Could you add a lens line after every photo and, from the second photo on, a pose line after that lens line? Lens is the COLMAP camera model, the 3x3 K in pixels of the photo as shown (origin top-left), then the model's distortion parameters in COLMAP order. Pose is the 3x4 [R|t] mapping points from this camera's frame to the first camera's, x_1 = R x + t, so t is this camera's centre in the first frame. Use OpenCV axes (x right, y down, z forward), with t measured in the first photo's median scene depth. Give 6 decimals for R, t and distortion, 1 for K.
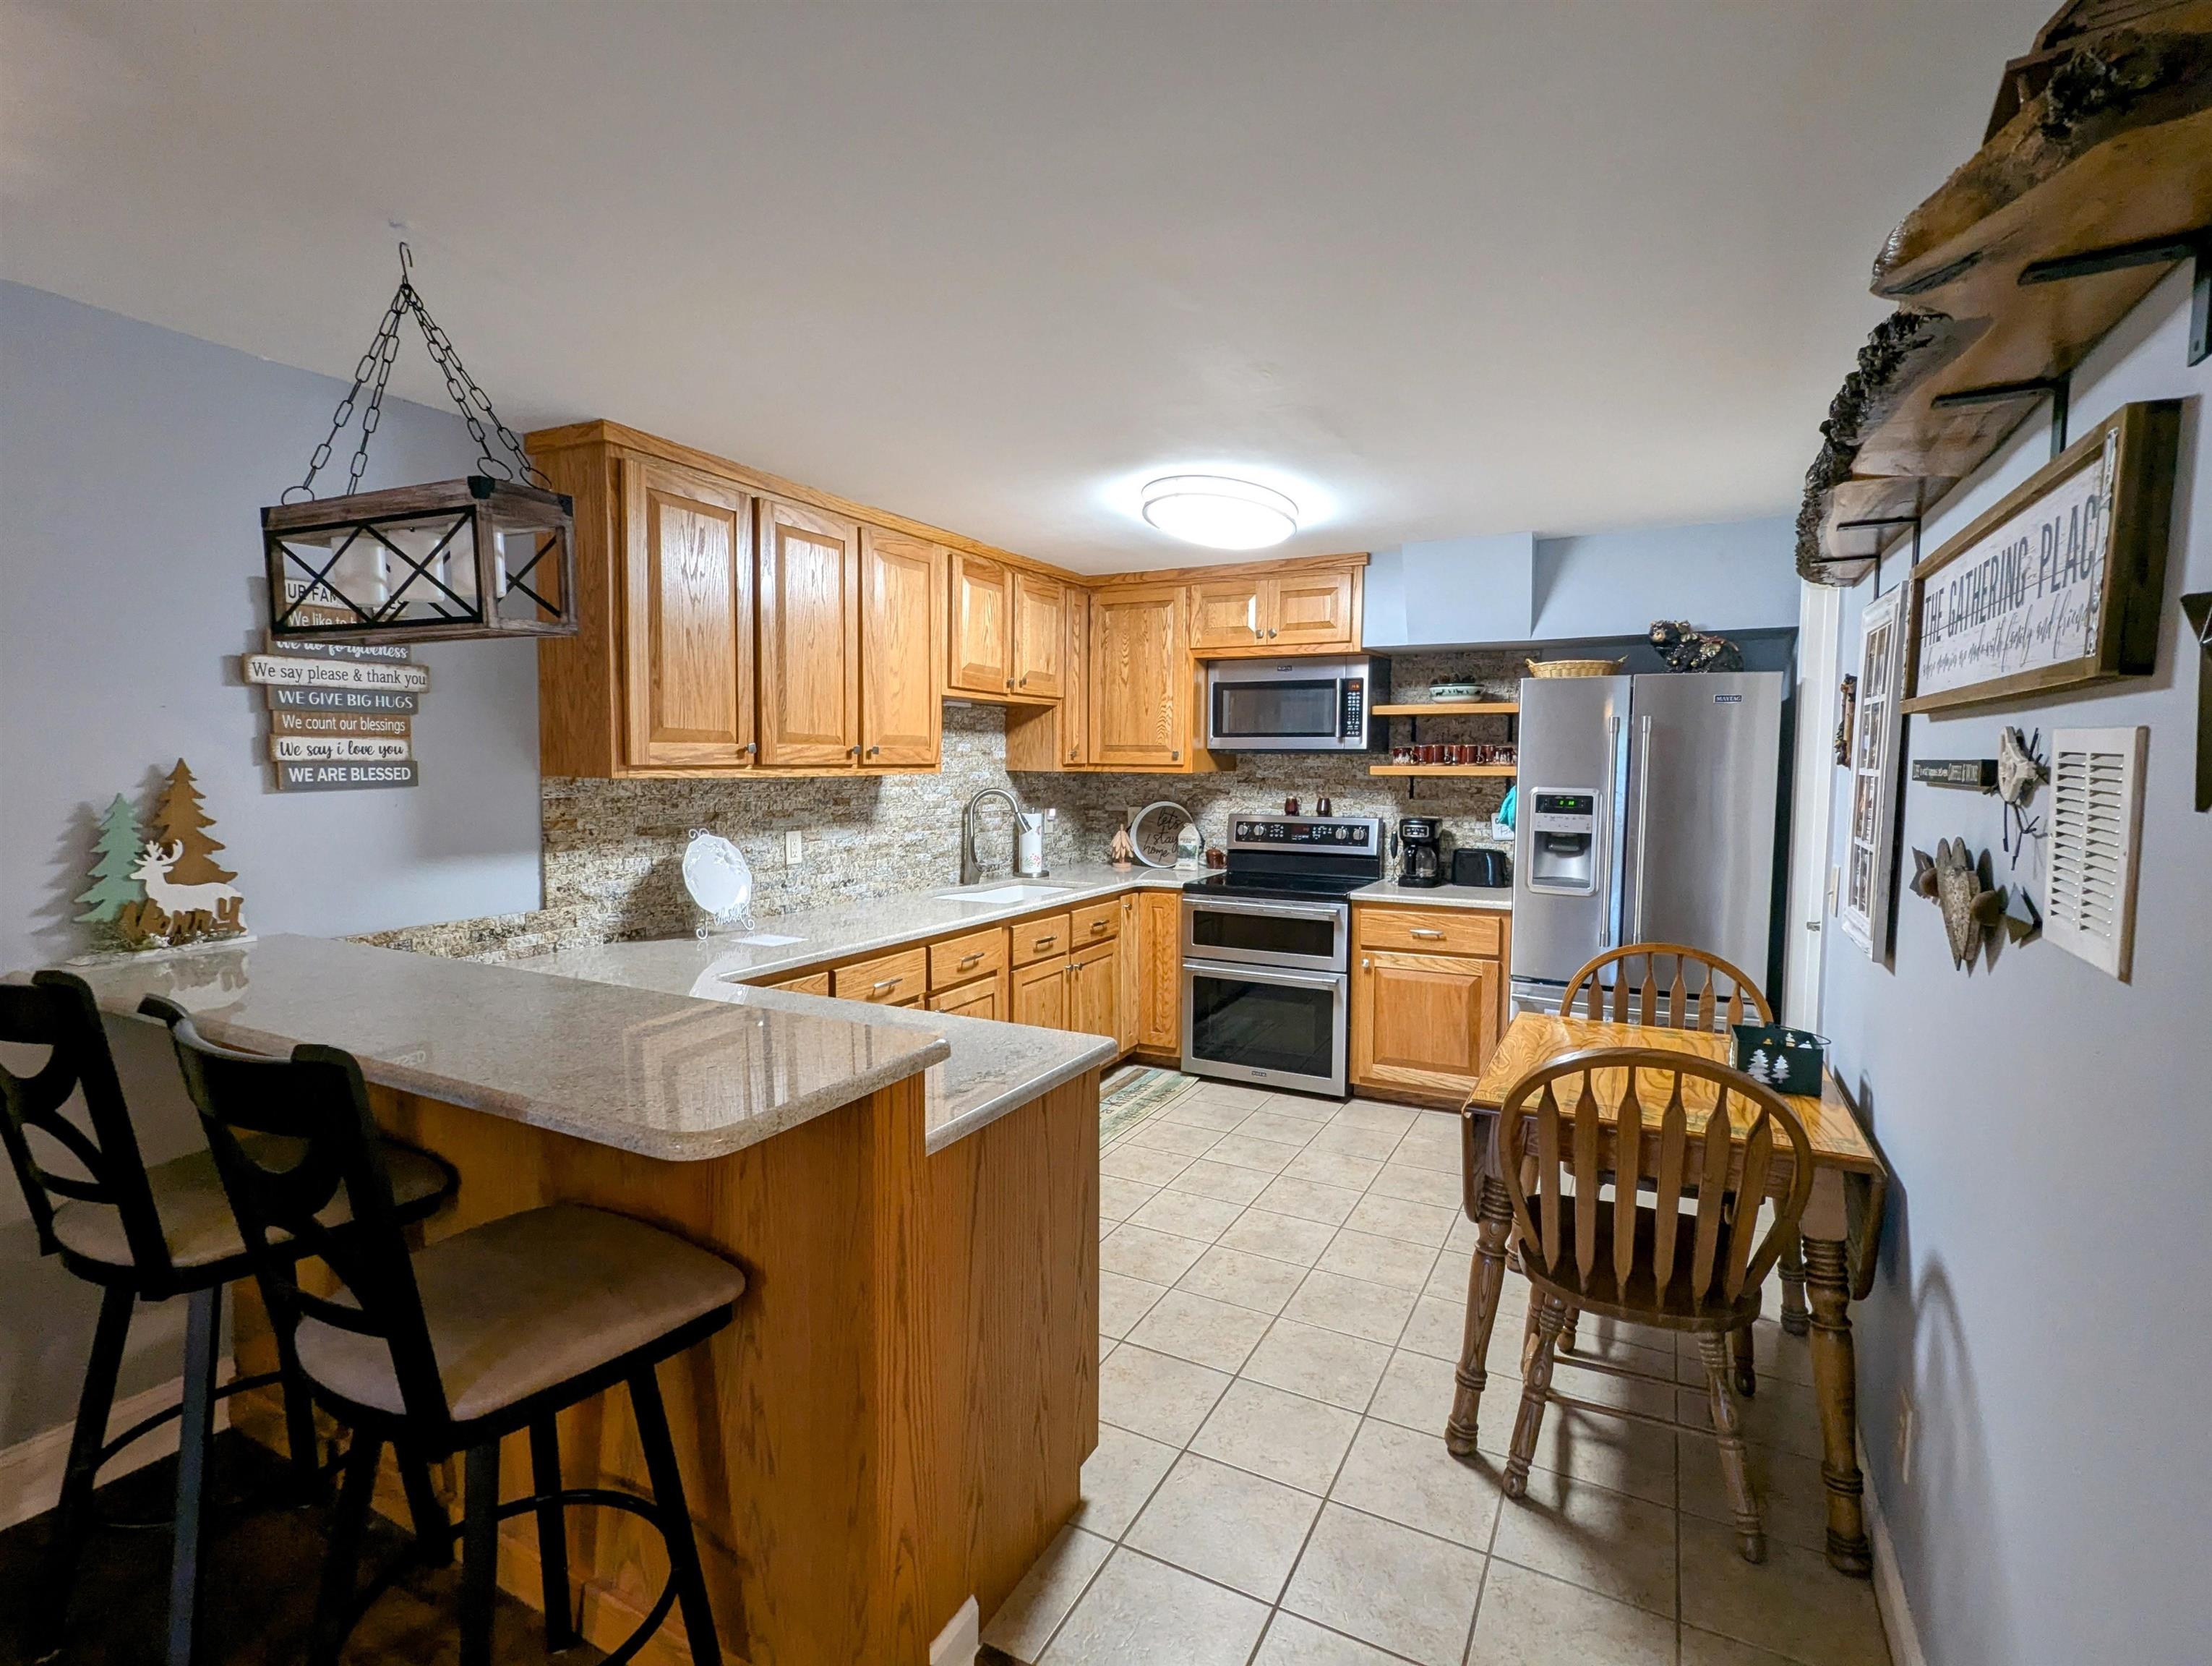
lens RADIAL K [[1051.7, 0, 1087.0], [0, 1051.7, 825.2], [0, 0, 1]] dist [0.012901, -0.015068]
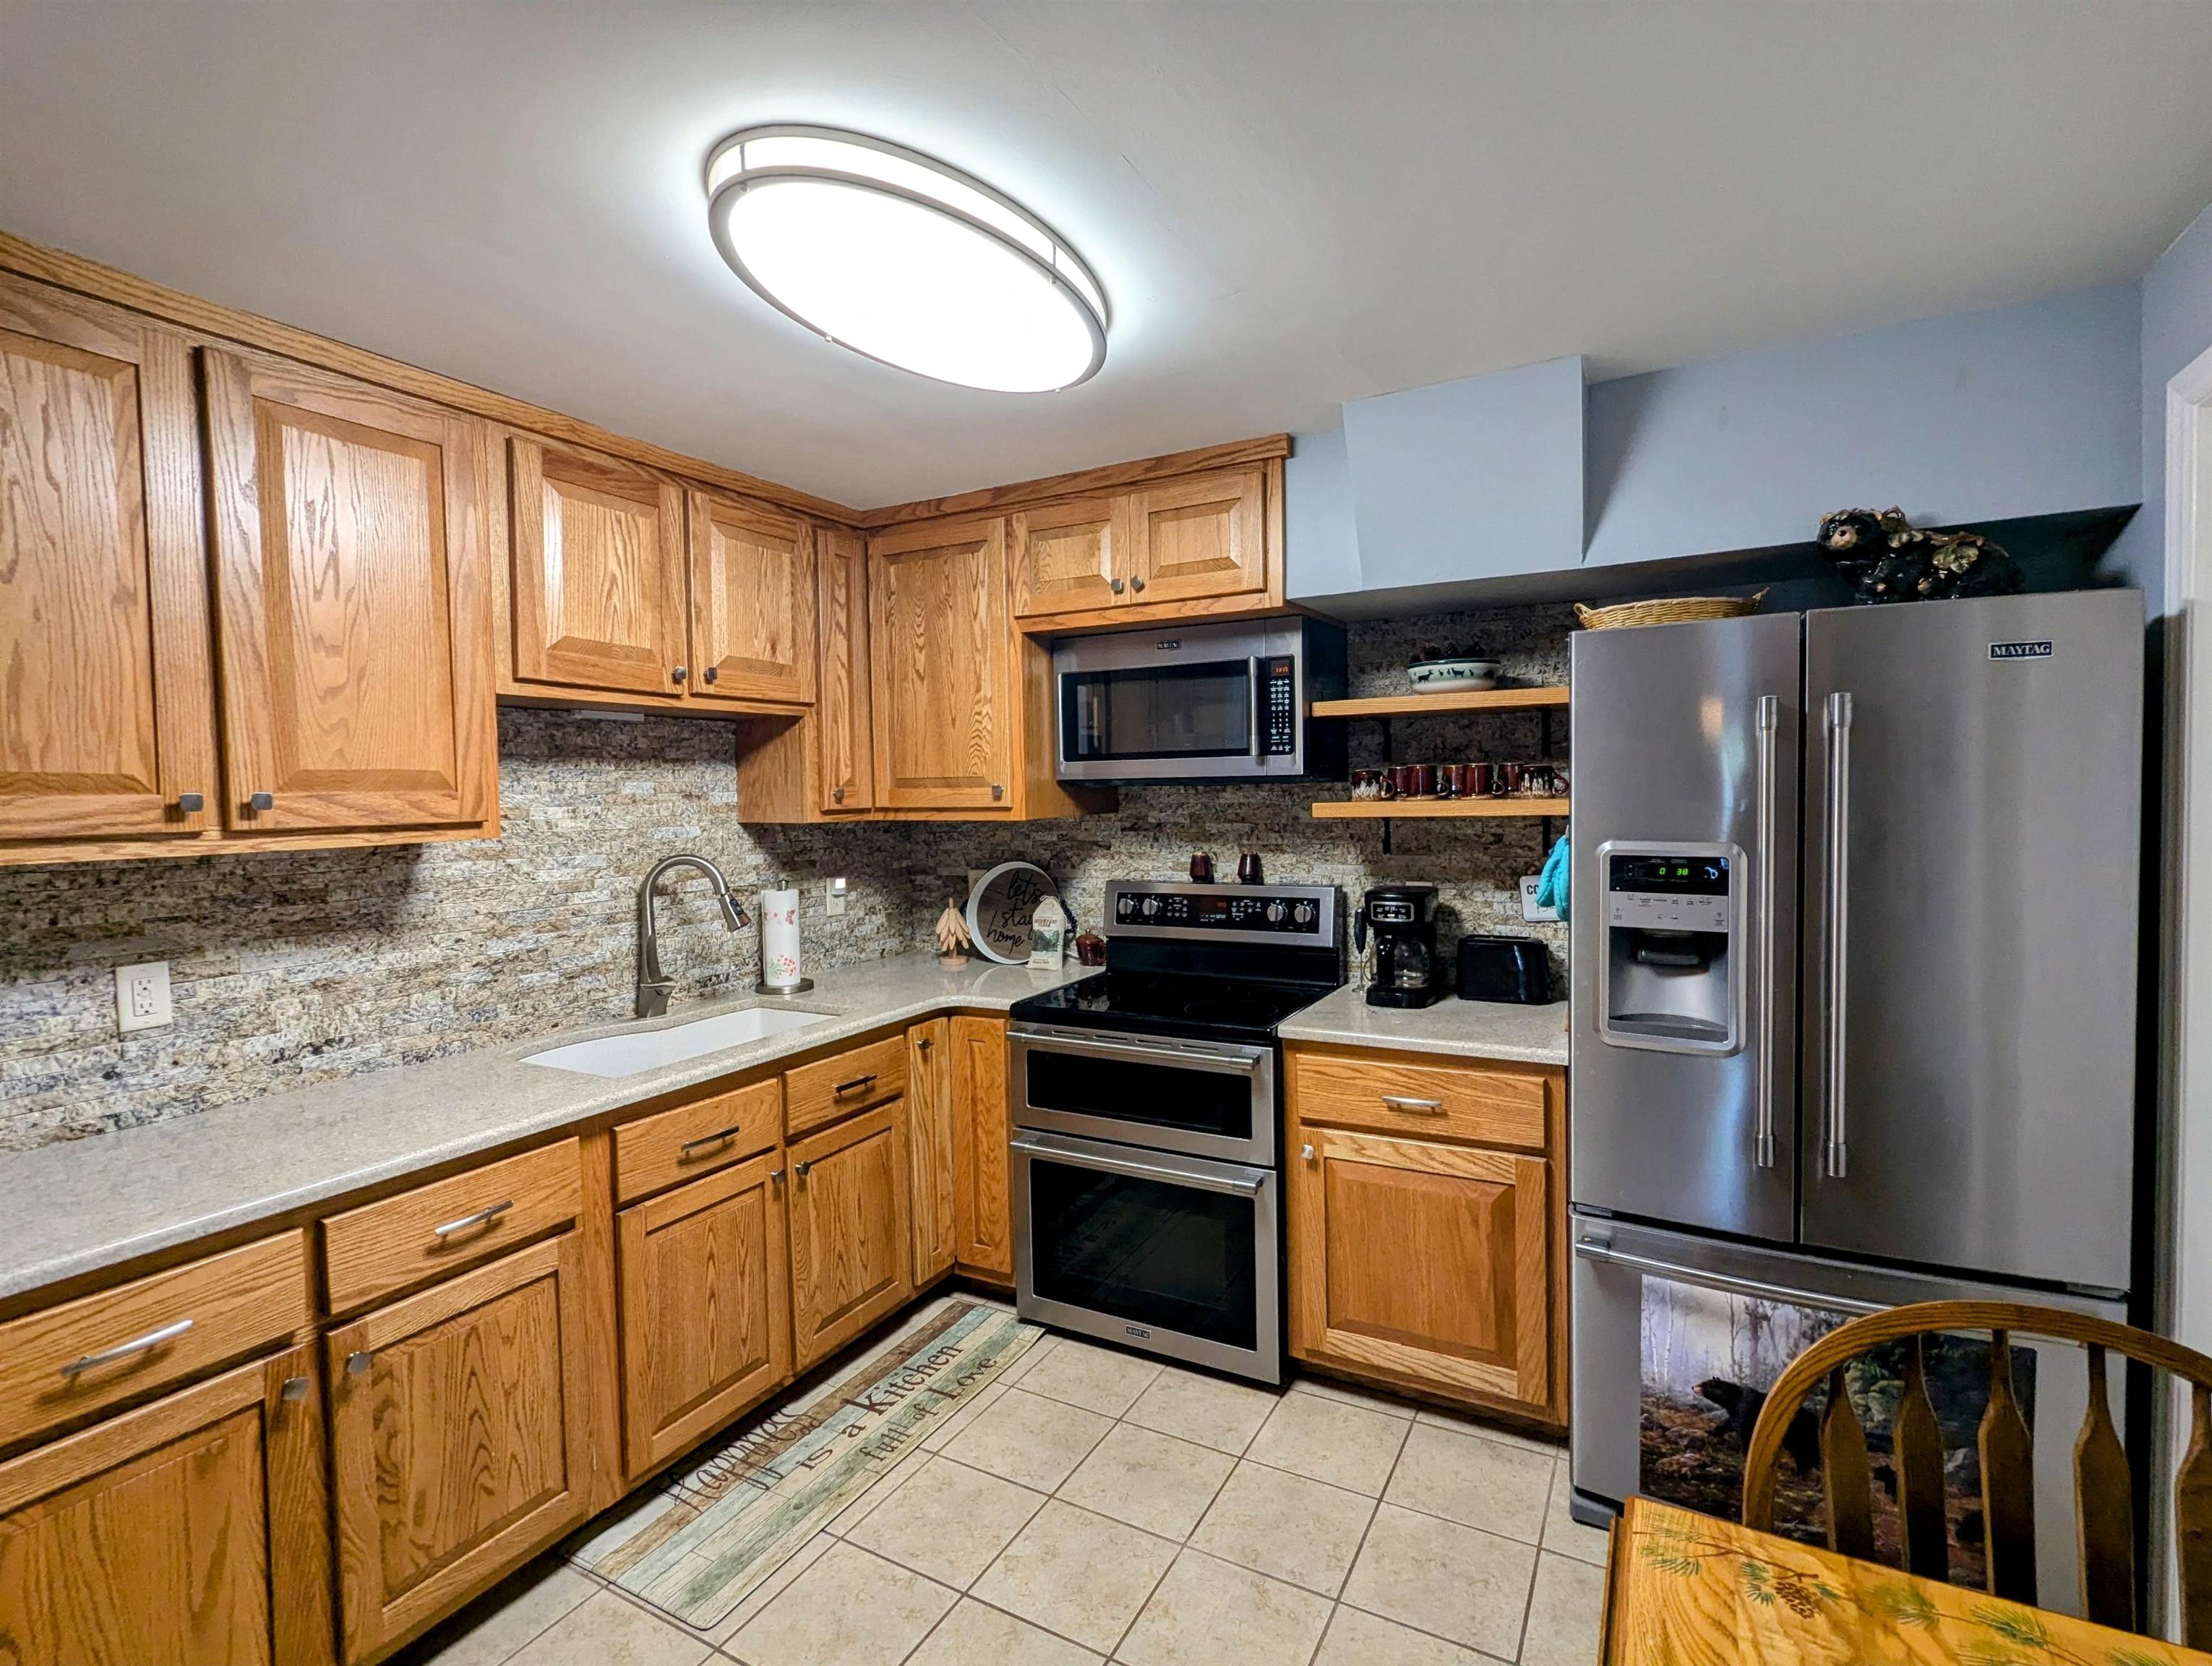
lens RADIAL K [[1051.7, 0, 1087.0], [0, 1051.7, 825.2], [0, 0, 1]] dist [0.012901, -0.015068]
pose [[0.999607, -0.023612, -0.015134, 0.150086], [0.023145, 0.999272, -0.030321, -0.028499], [0.015839, 0.029959, 0.999426, 0.402749]]
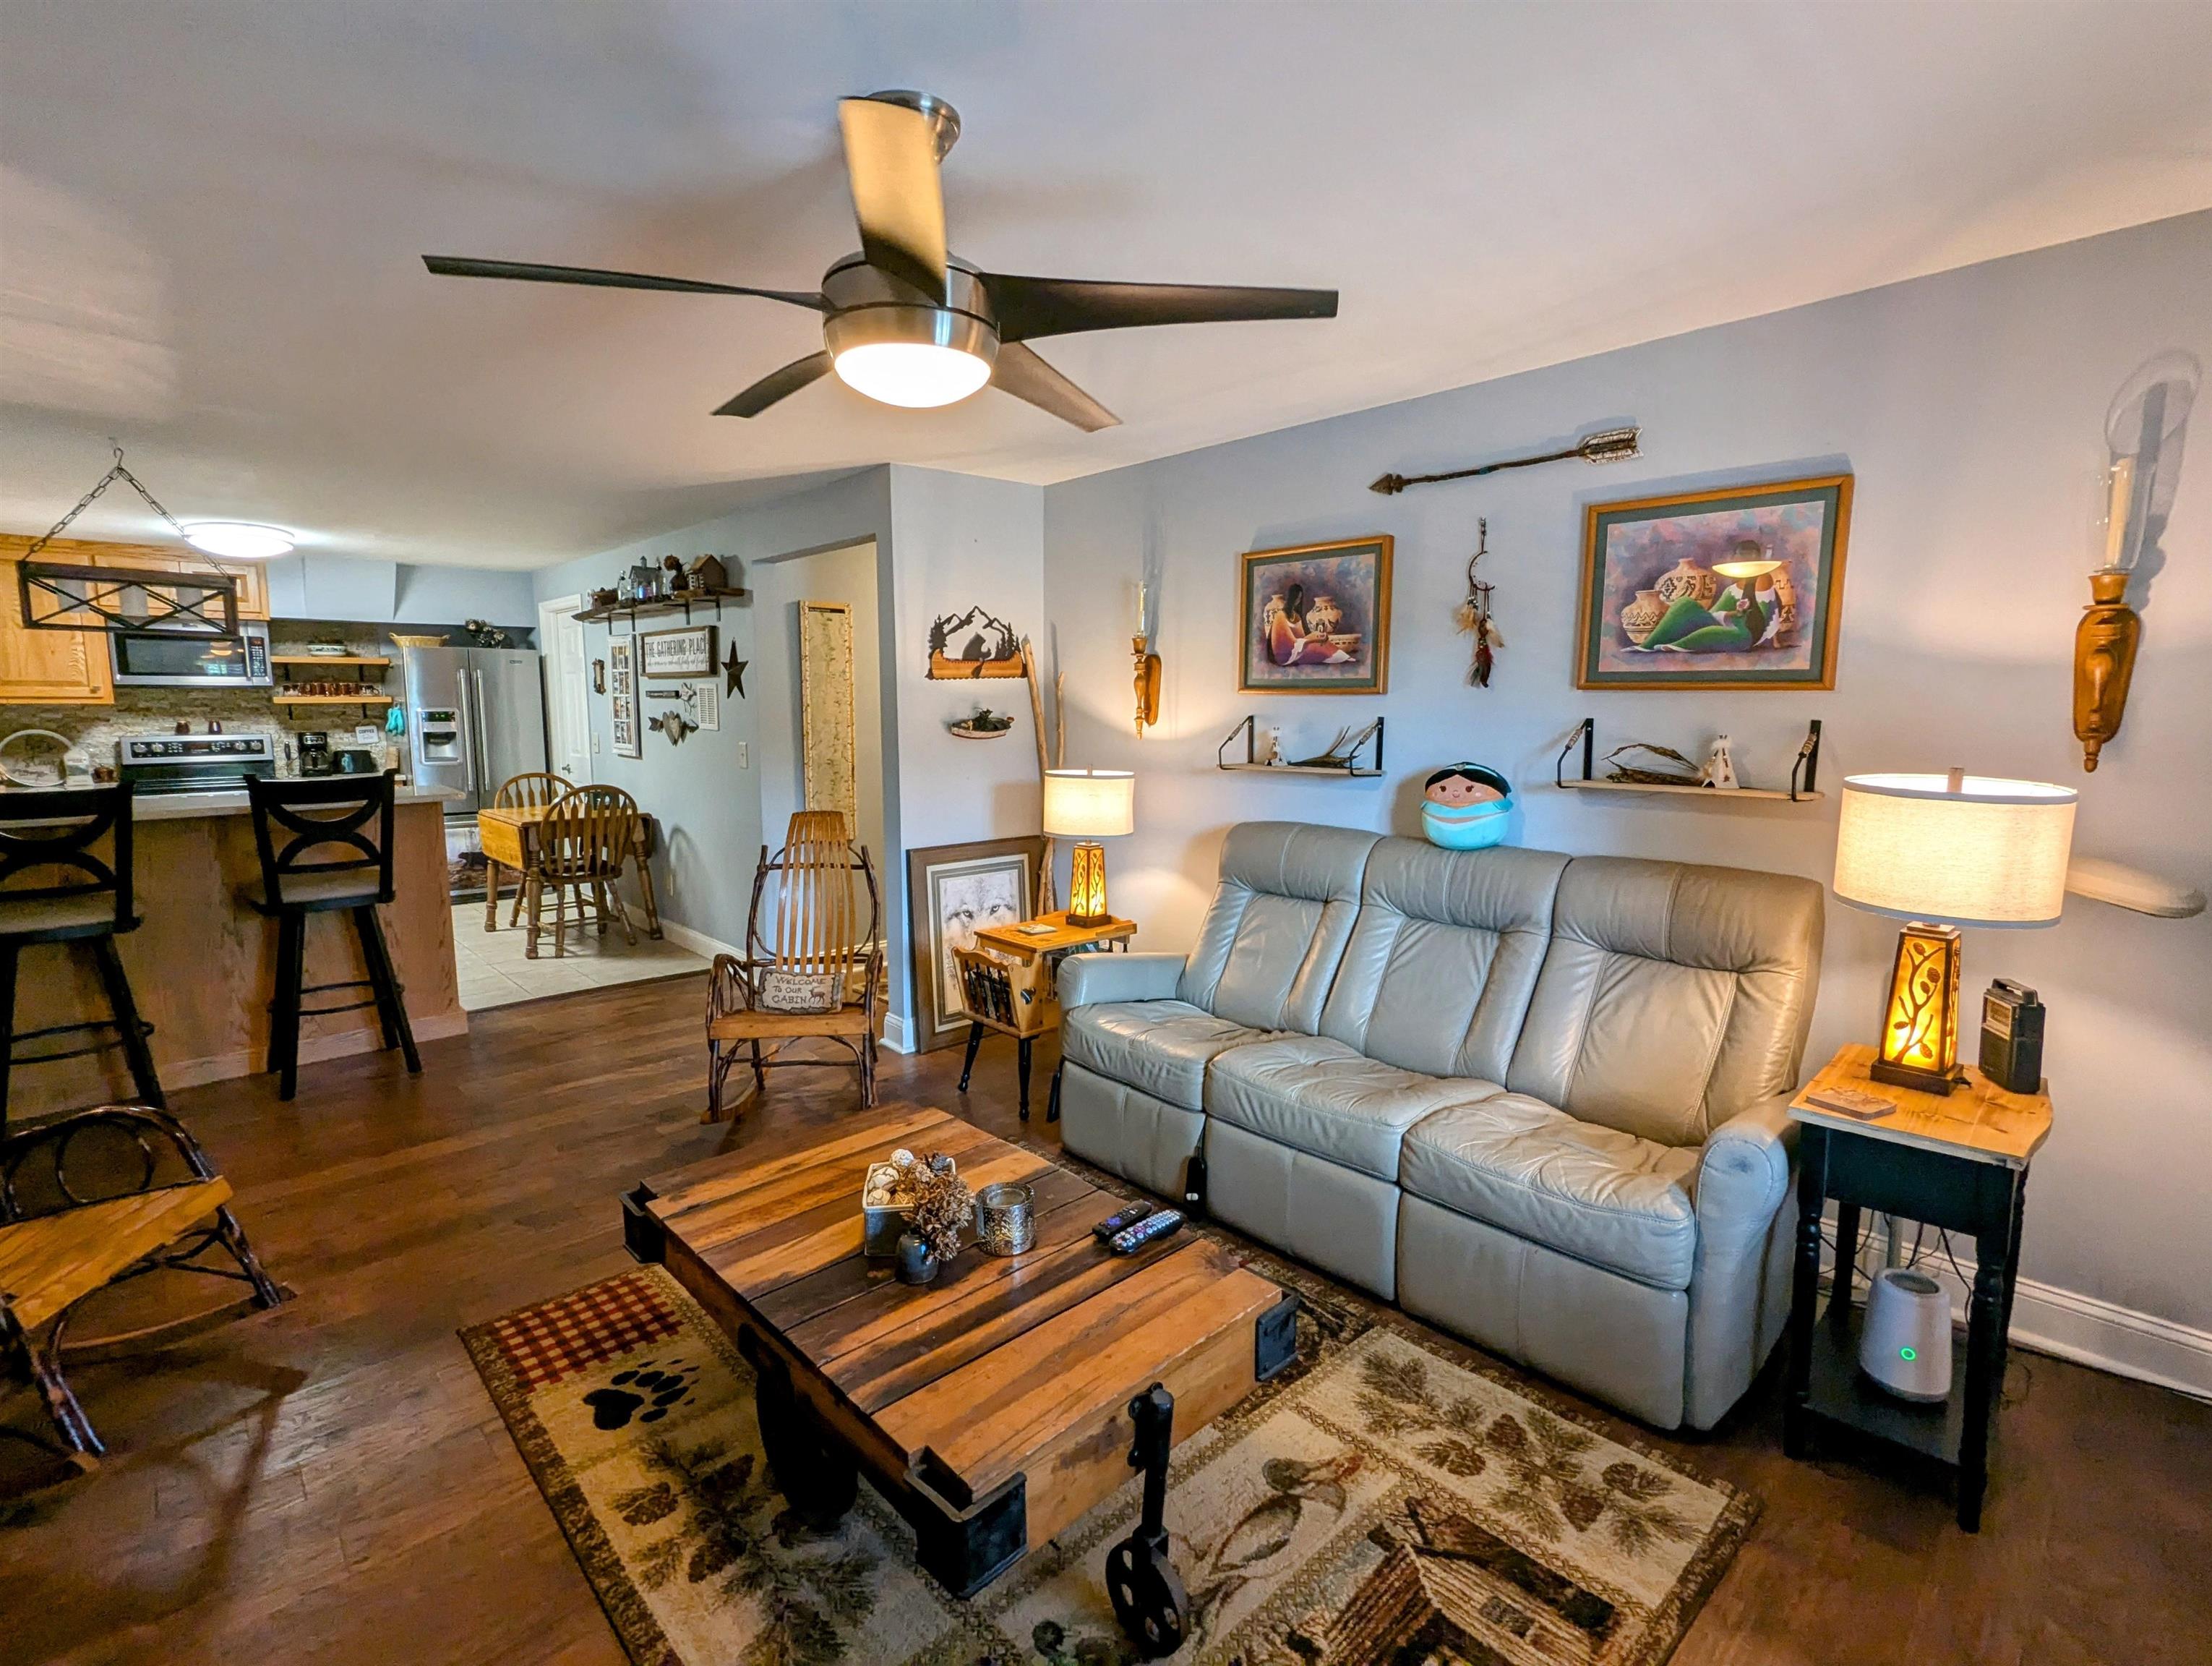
lens RADIAL K [[1064.6, 0, 1059.8], [0, 1064.6, 831.6], [0, 0, 1]] dist [0.003979, 0.024795]
pose [[0.337977, -0.129917, 0.932144, -0.784783], [0.066674, 0.991243, 0.113979, 0.031957], [-0.938790, 0.023628, 0.343680, -0.543860]]
